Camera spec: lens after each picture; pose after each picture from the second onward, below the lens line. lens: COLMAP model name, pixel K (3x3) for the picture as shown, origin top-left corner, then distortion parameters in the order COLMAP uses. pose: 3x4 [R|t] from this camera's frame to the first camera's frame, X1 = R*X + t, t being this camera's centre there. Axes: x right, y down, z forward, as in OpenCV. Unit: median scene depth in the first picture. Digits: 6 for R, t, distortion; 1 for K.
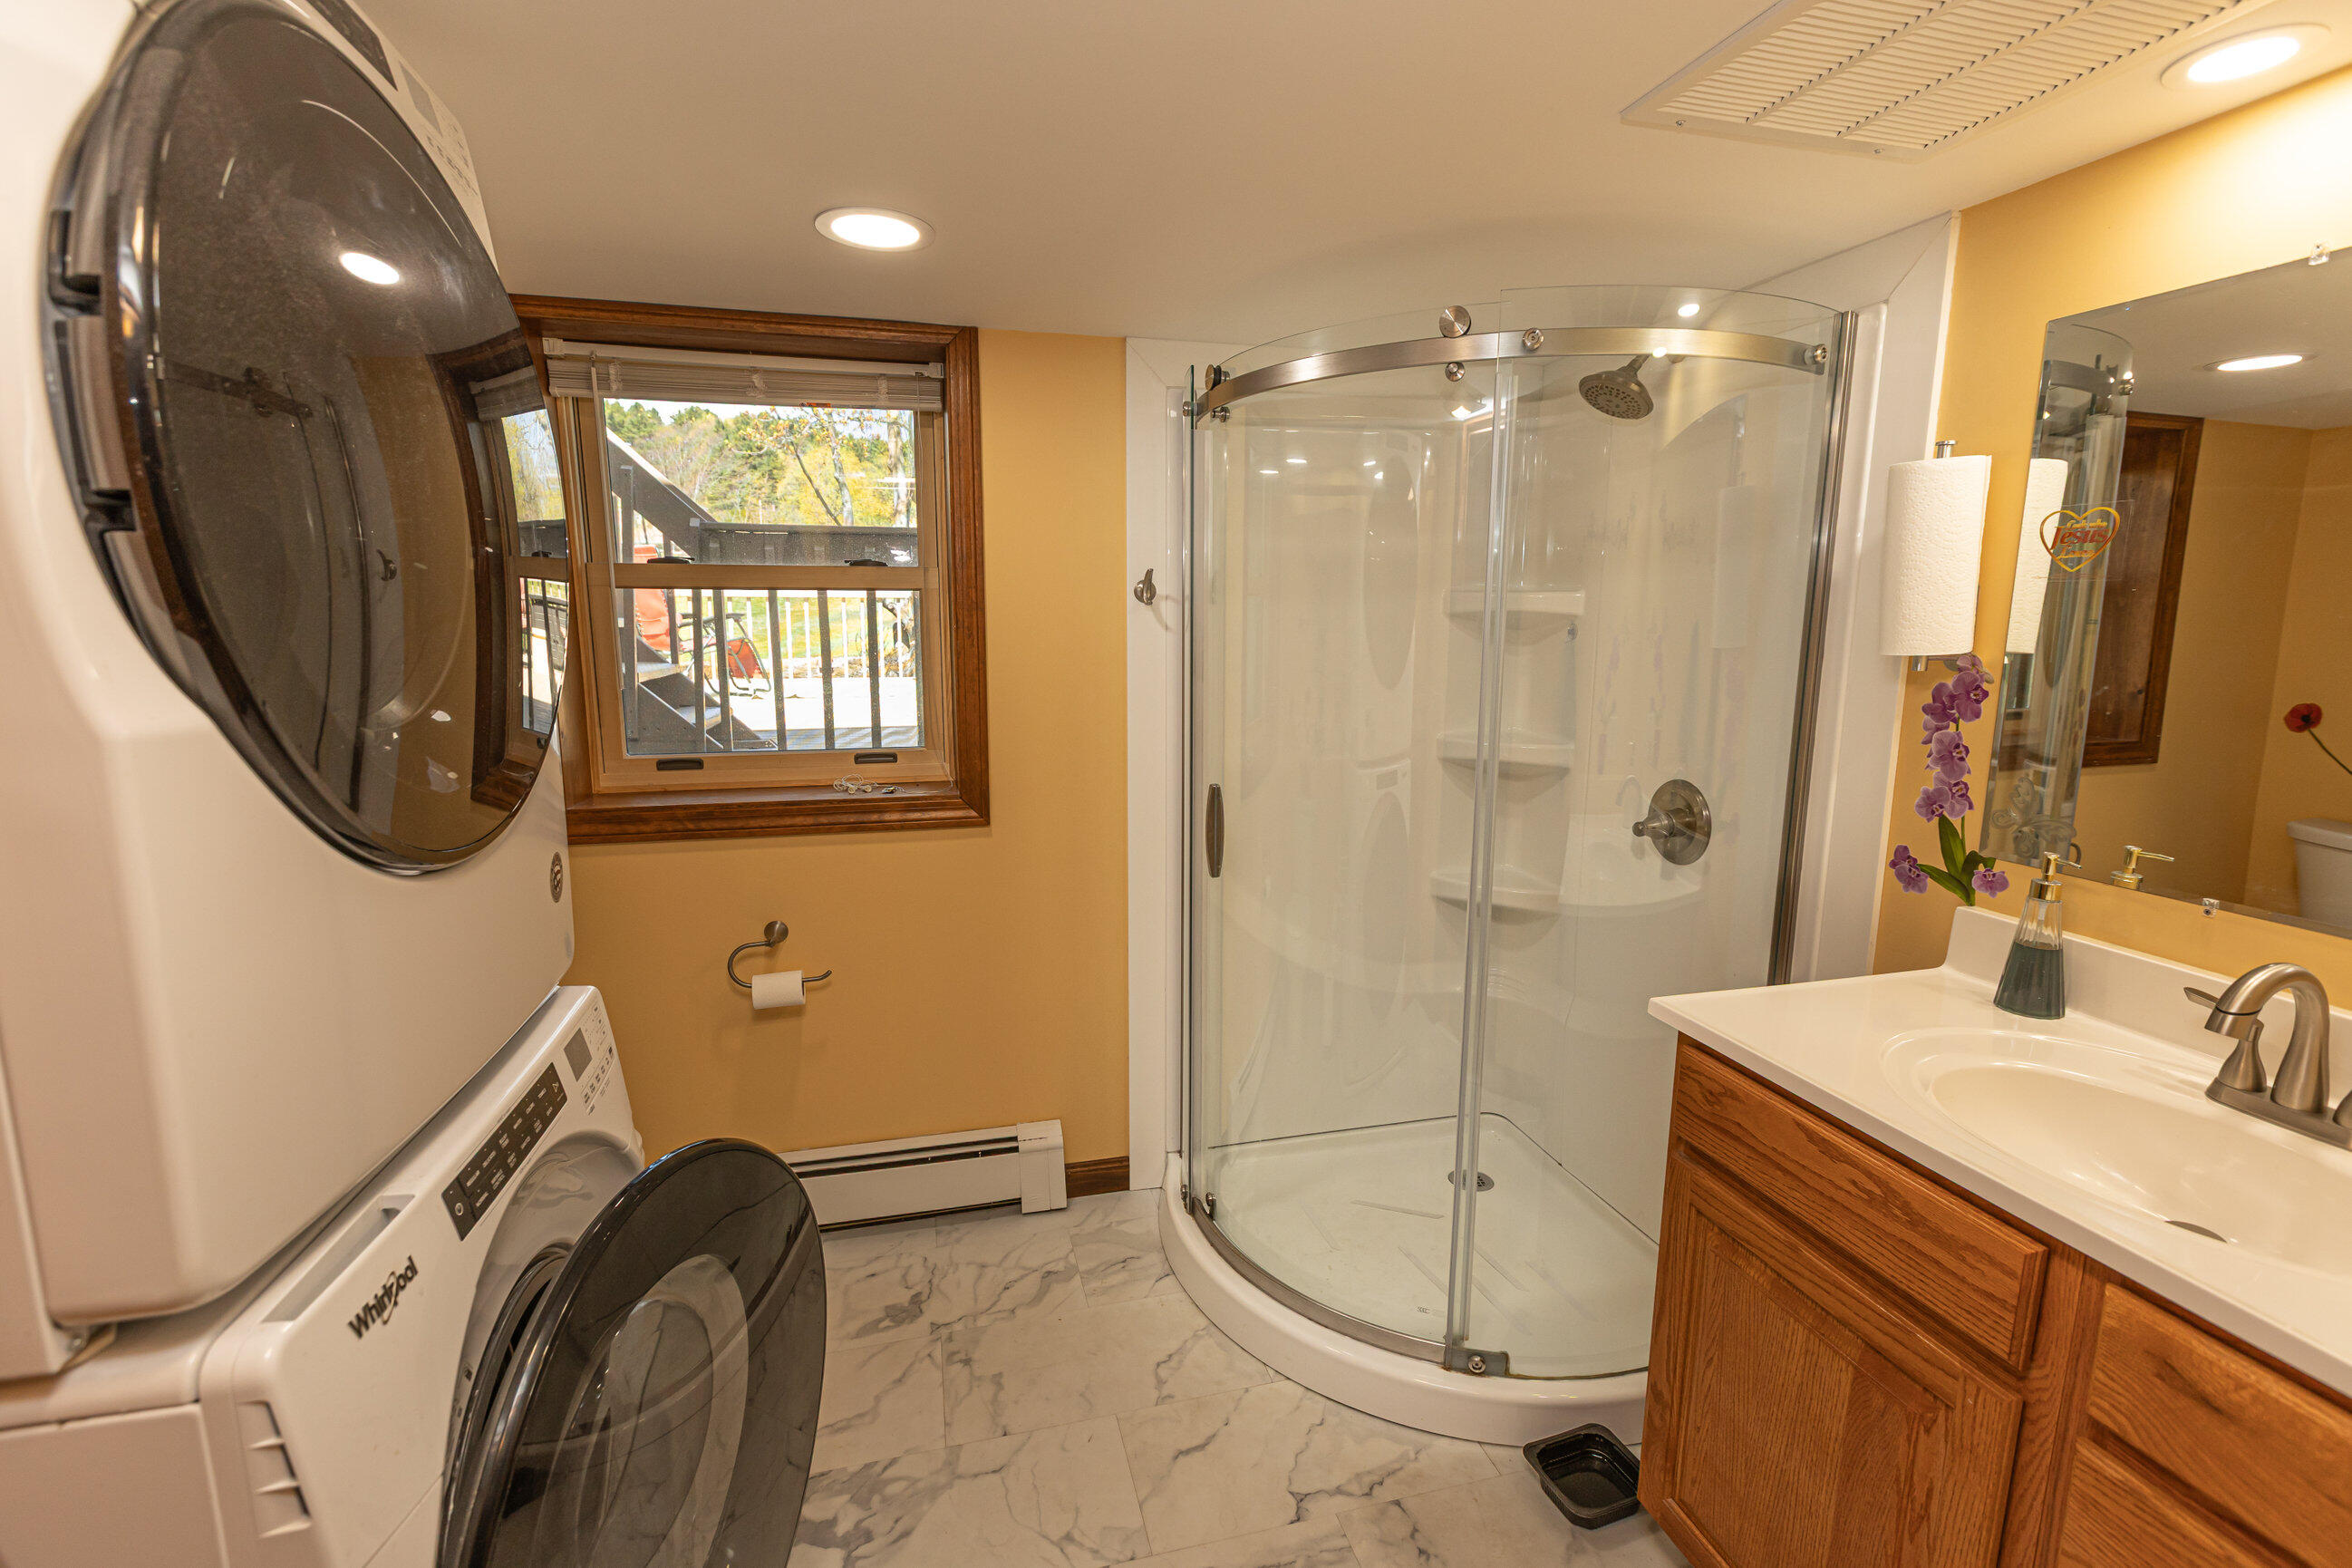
lens RADIAL K [[1048.4, 0, 1172.6], [0, 1048.4, 791.6], [0, 0, 1]] dist [0.011089, 0.000536]
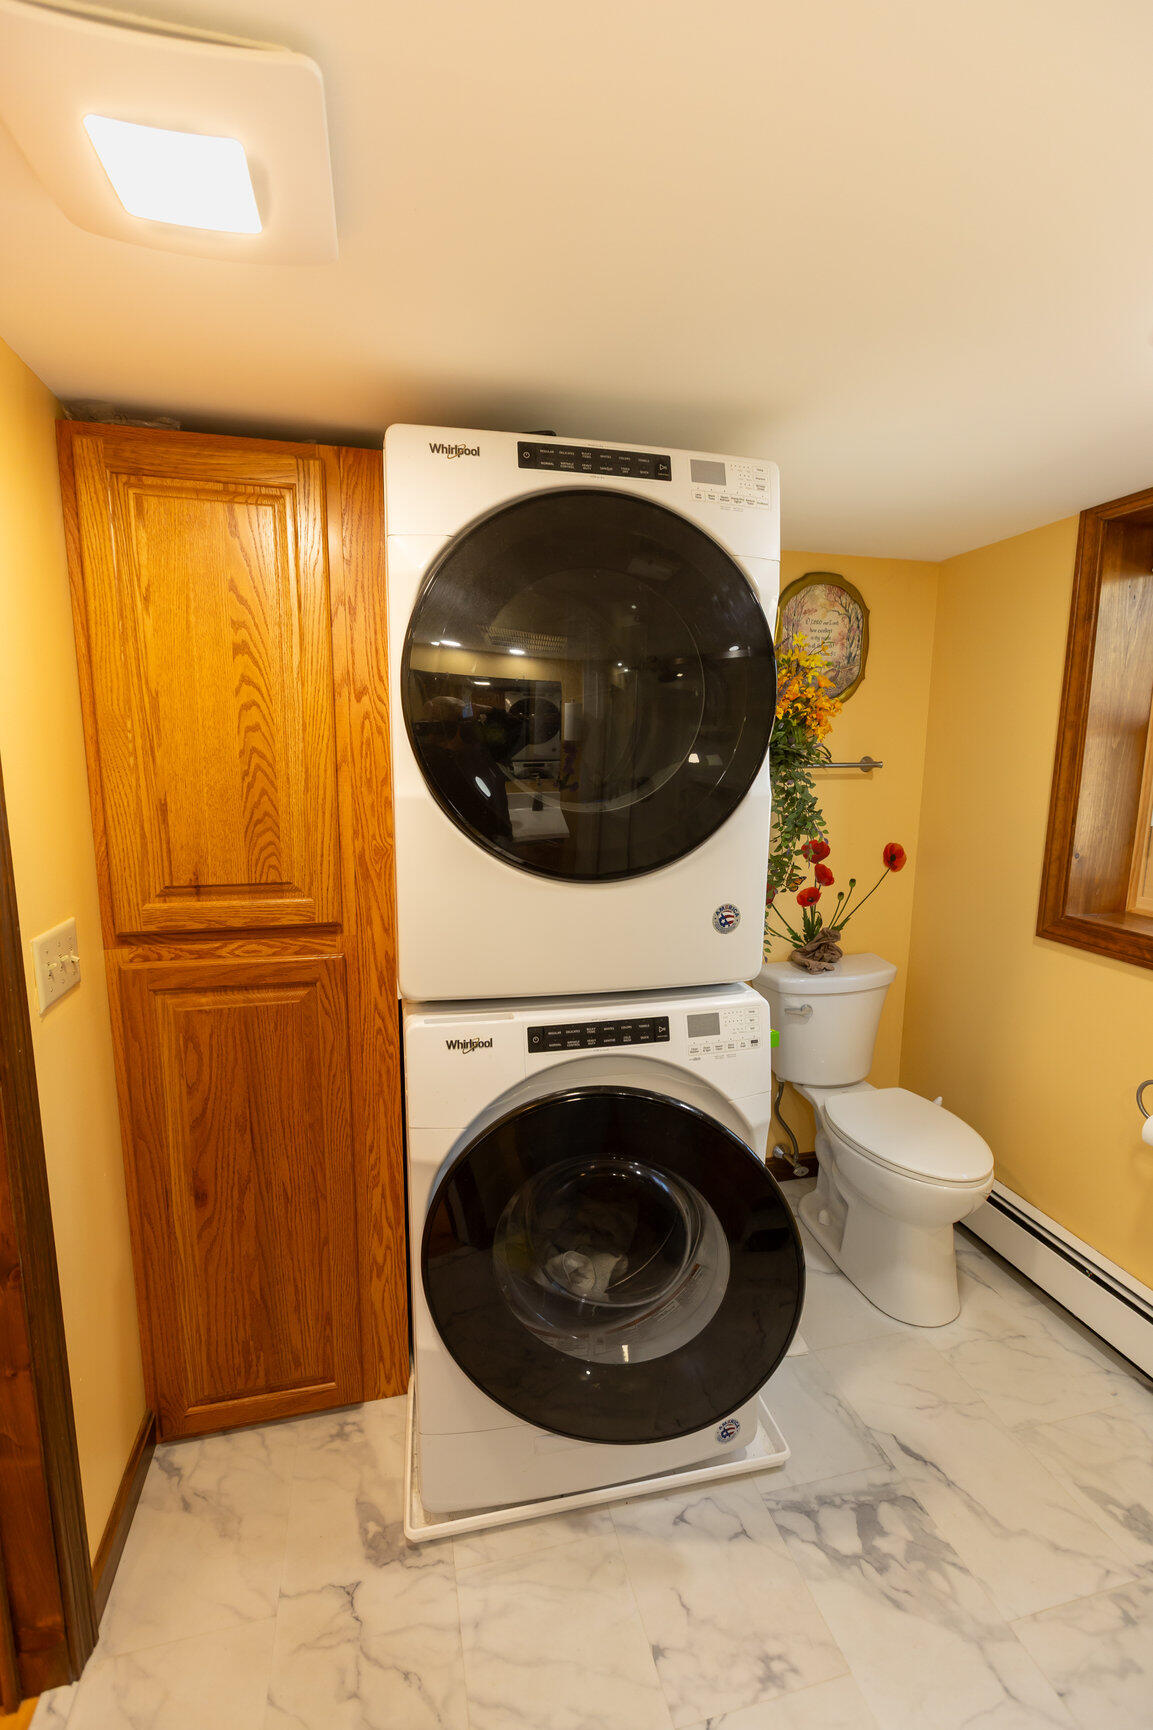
lens RADIAL K [[771.2, 0, 571.5], [0, 771.2, 865.1], [0, 0, 1]] dist [0.011089, 0.000536]
pose [[0.004680, 0.150495, -0.988600, 0.408443], [-0.174195, 0.973618, 0.147390, -0.094380], [0.984700, 0.171519, 0.030772, 0.492330]]
